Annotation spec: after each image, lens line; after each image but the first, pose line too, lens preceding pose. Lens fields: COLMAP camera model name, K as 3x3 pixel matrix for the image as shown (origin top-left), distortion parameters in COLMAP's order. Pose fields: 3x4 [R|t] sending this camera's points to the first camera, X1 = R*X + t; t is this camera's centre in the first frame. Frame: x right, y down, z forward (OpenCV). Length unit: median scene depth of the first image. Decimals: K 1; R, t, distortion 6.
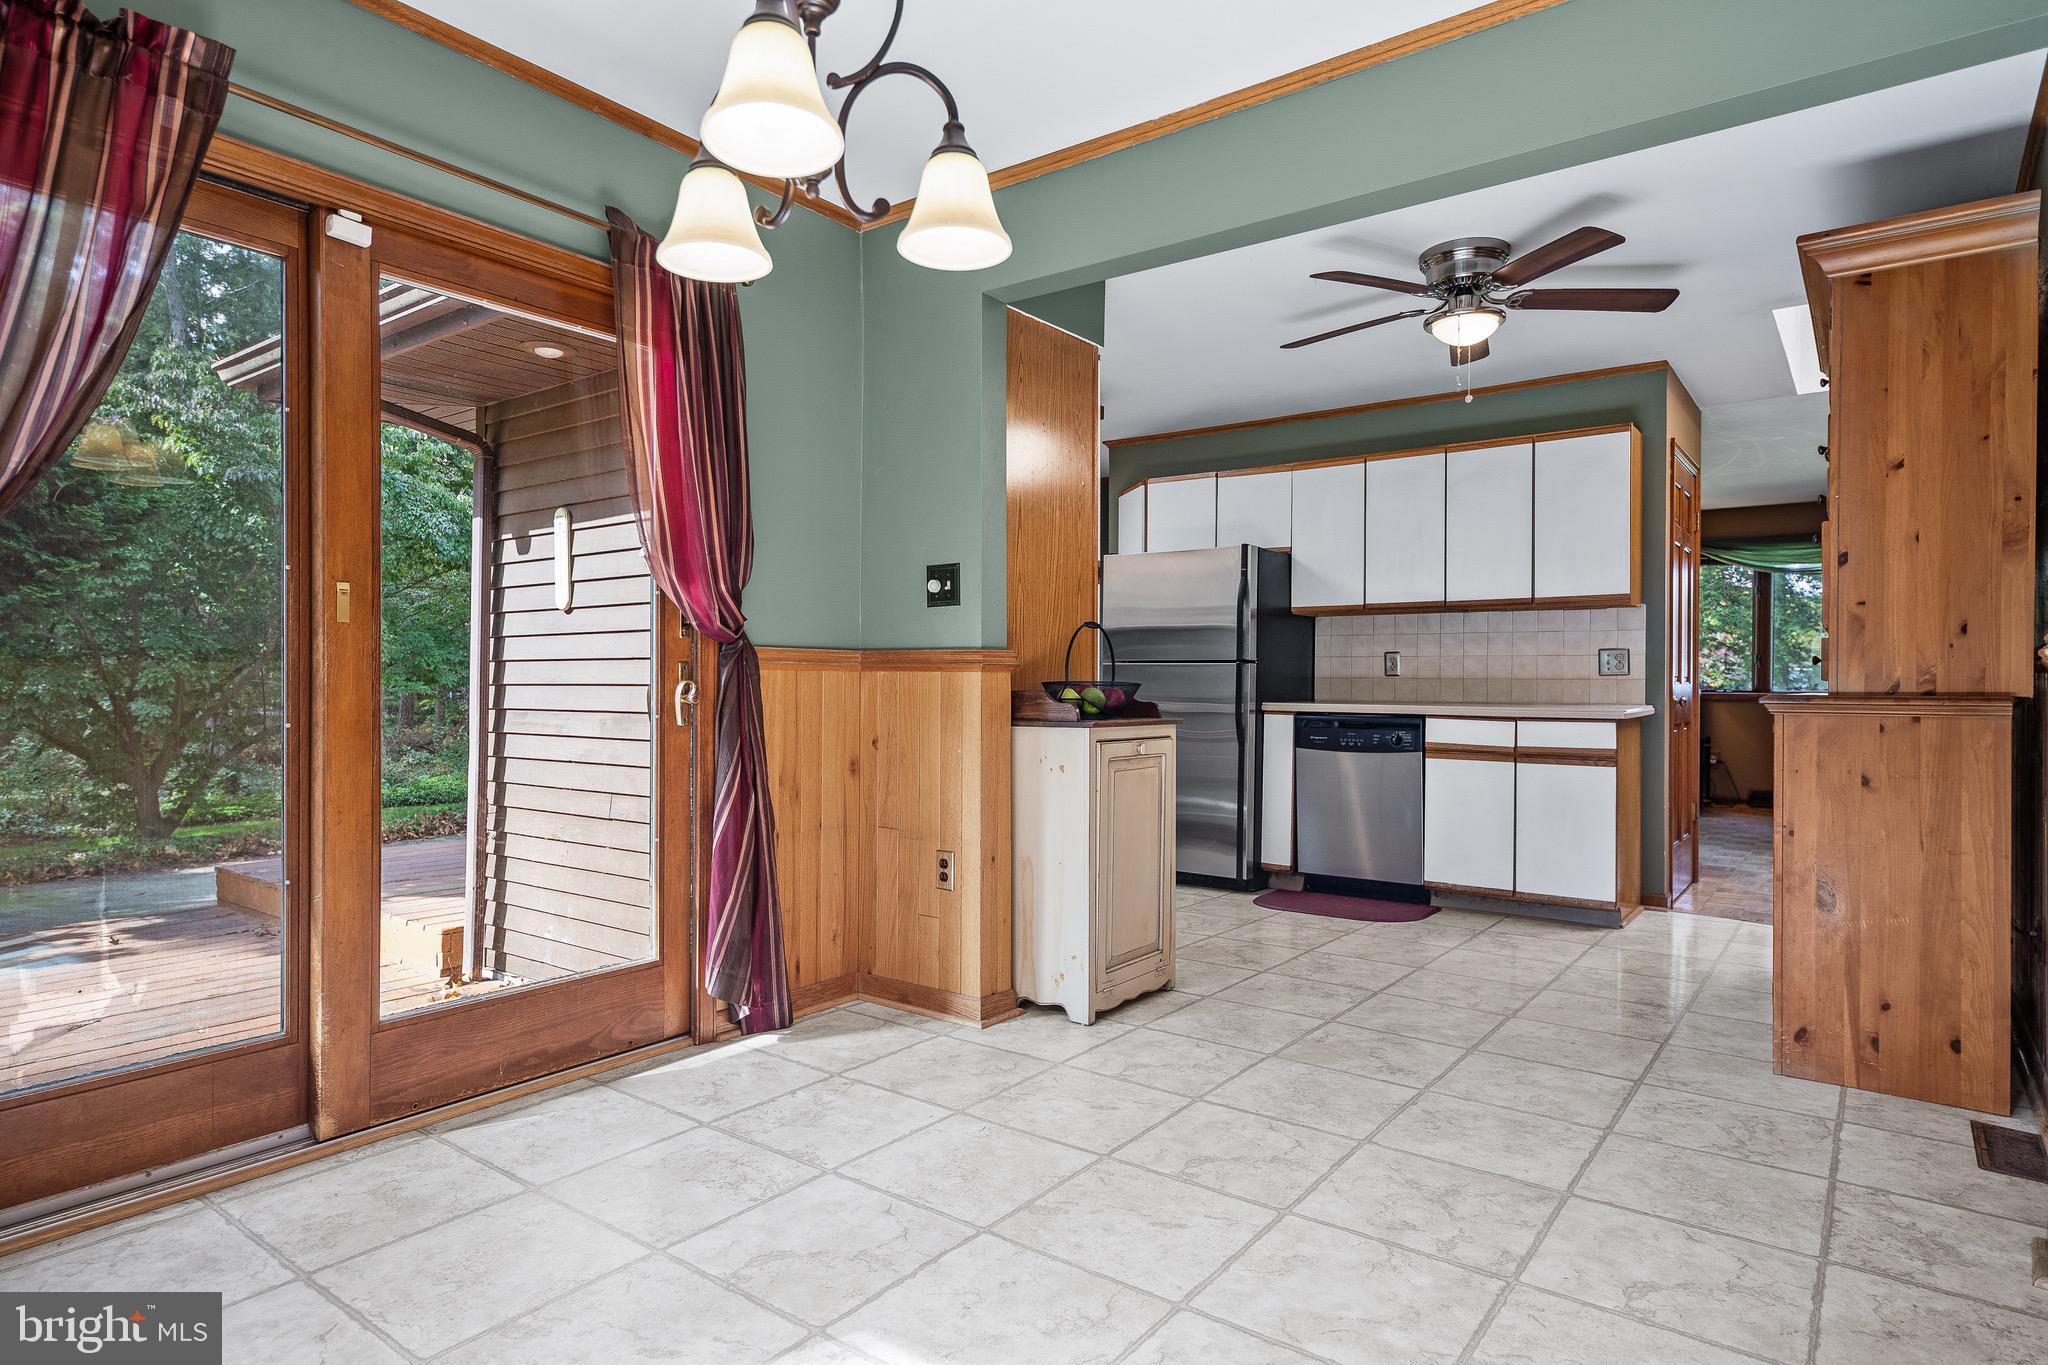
lens RADIAL K [[1144.5, 0, 1022.3], [0, 1144.5, 685.0], [0, 0, 1]] dist [0.012391, 0.002714]
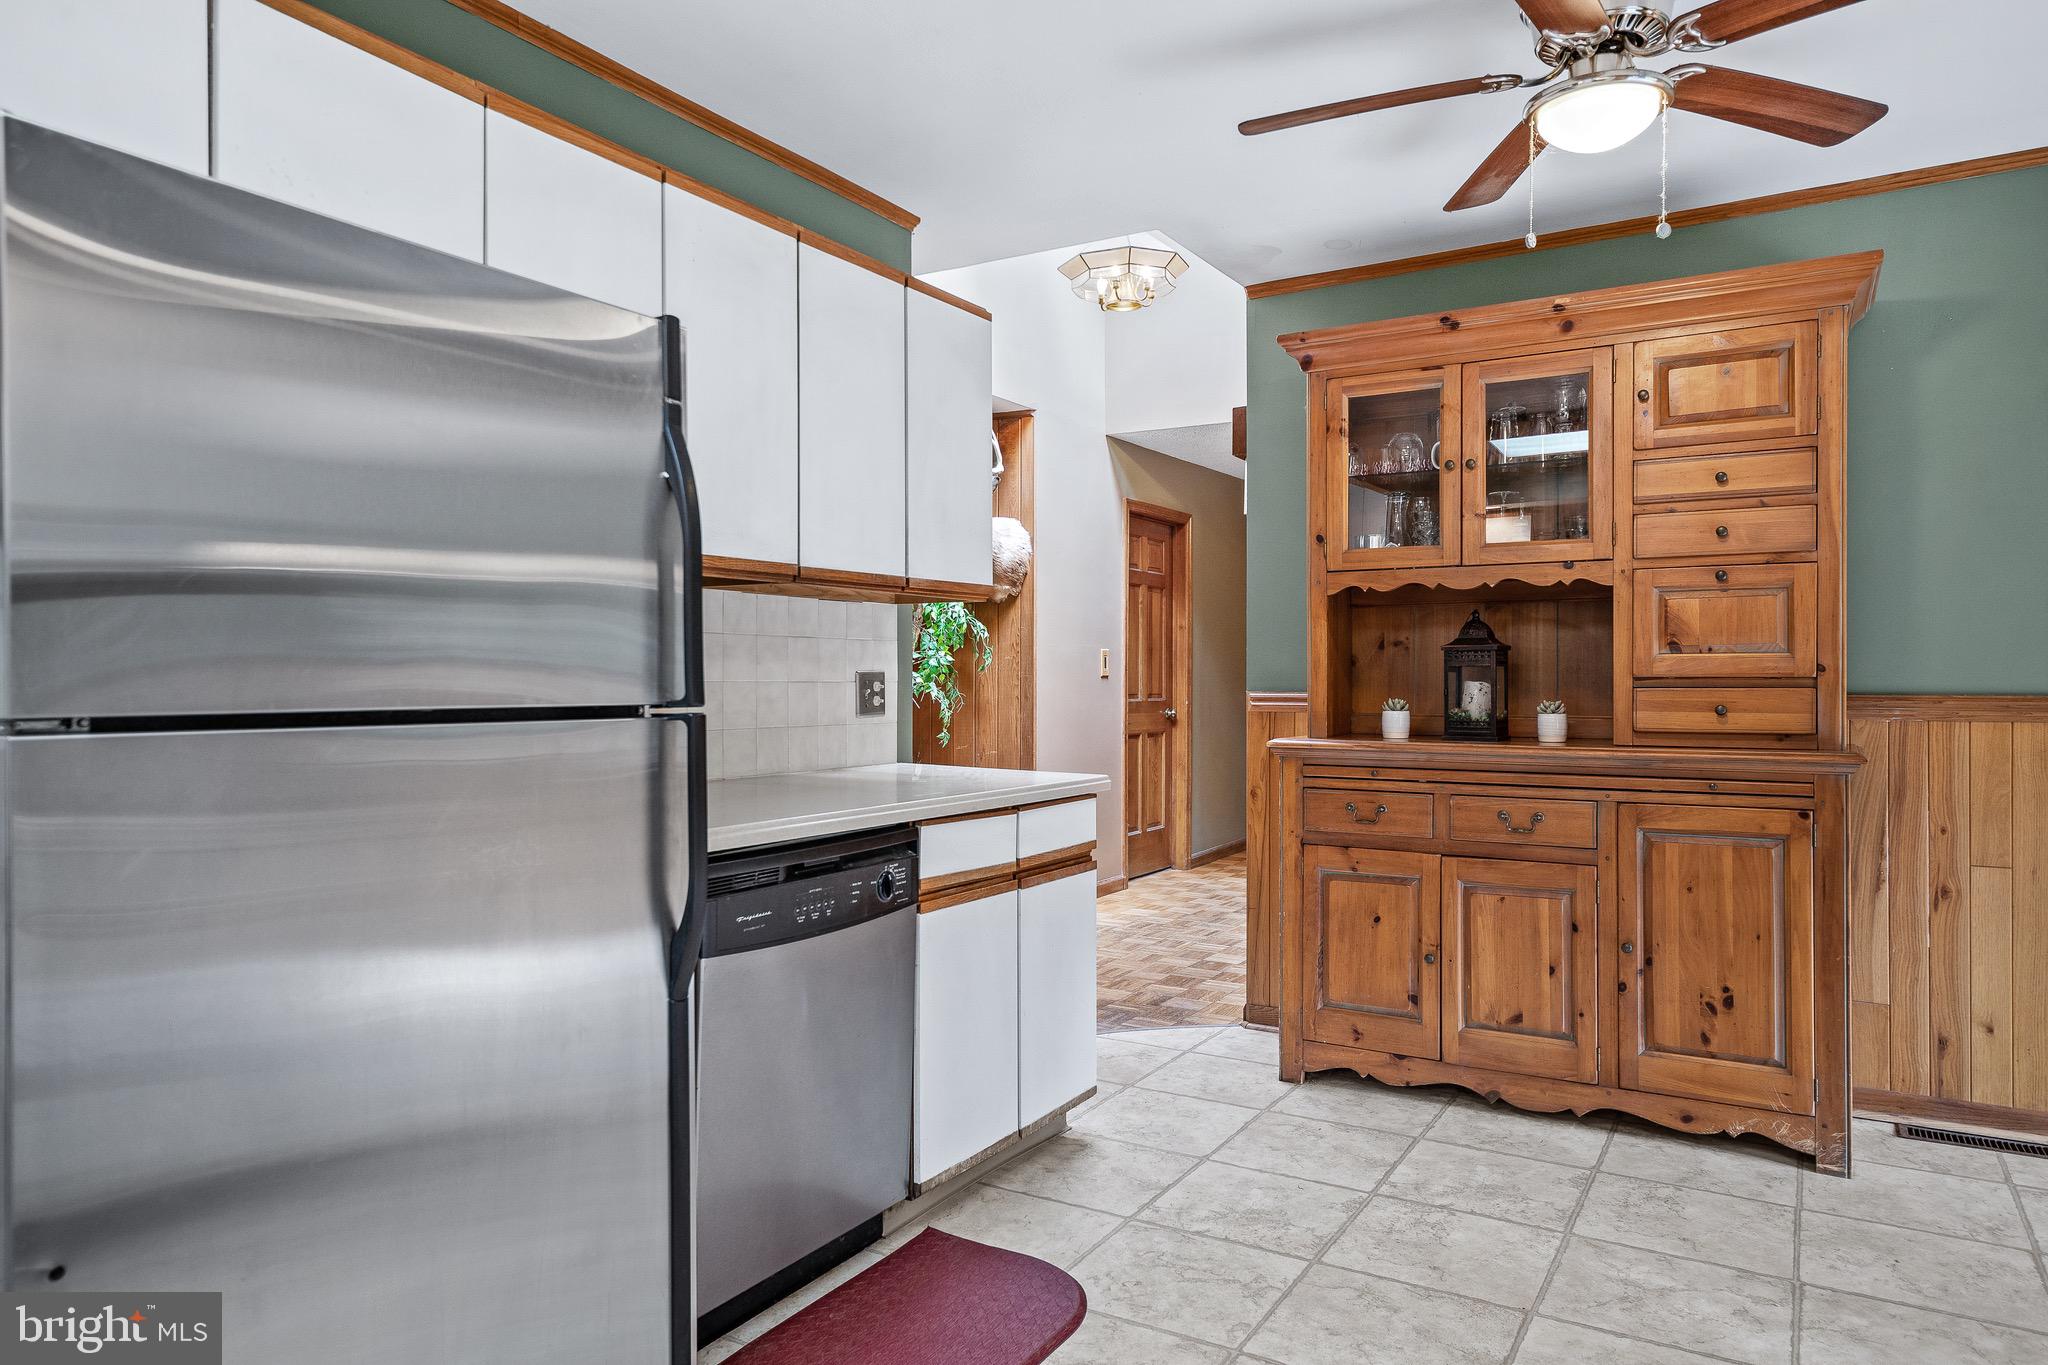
lens RADIAL K [[1316.6, 0, 1022.4], [0, 1316.6, 675.4], [0, 0, 1]] dist [0.007898, 0.003573]
pose [[-0.102719, -0.006932, 0.994686, -0.172956], [0.001797, 0.999973, 0.007154, -0.035146], [-0.994709, 0.002522, -0.102704, 1.018060]]
